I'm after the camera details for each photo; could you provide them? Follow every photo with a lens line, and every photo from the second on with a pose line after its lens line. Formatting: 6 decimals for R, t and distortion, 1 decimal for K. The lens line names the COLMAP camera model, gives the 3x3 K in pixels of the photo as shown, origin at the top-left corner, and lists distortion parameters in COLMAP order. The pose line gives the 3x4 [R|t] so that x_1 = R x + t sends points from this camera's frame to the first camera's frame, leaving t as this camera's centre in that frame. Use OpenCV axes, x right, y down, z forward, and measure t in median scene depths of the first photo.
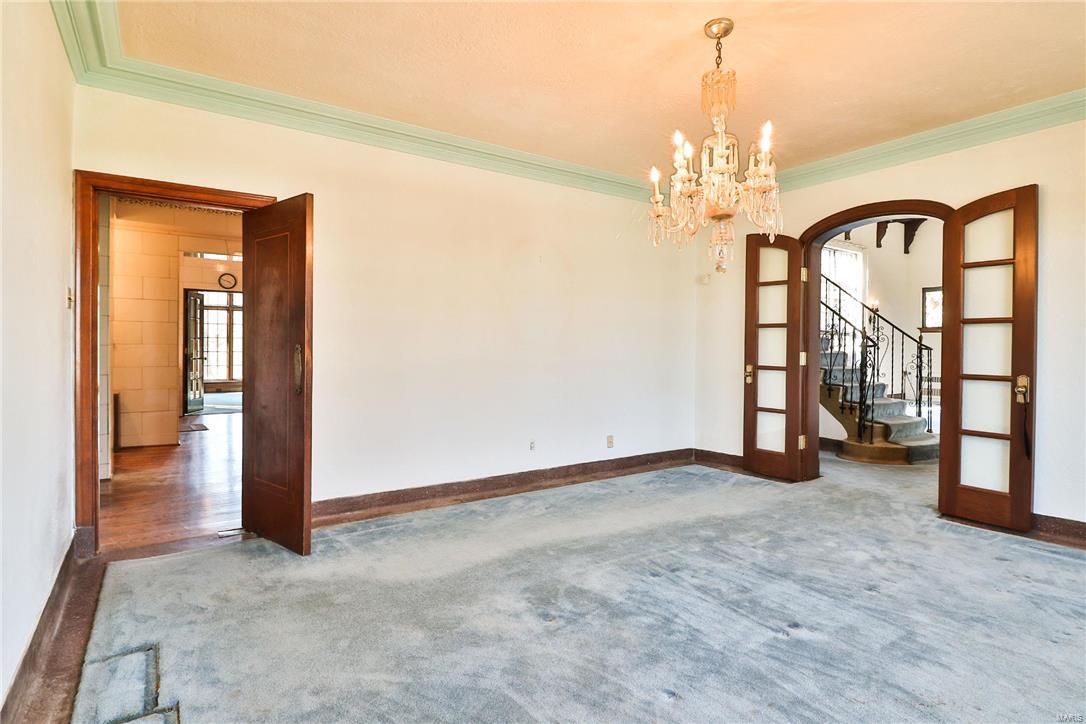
lens RADIAL K [[567.7, 0, 546.2], [0, 567.7, 356.6], [0, 0, 1]] dist [0.001391, -0.015527]
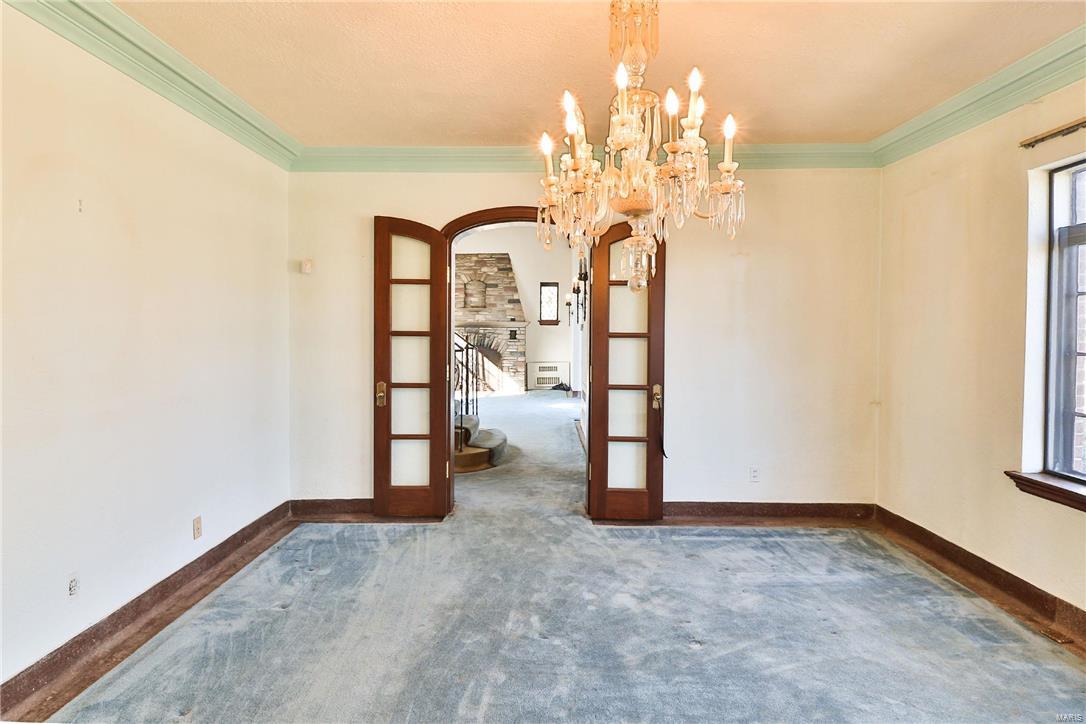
lens RADIAL K [[587.4, 0, 544.4], [0, 587.4, 351.0], [0, 0, 1]] dist [-0.005417, -0.001257]
pose [[0.578551, -0.029890, 0.815098, -0.239558], [0.014921, 0.999549, 0.026062, -0.065265], [-0.815510, -0.002916, 0.578736, 0.475521]]
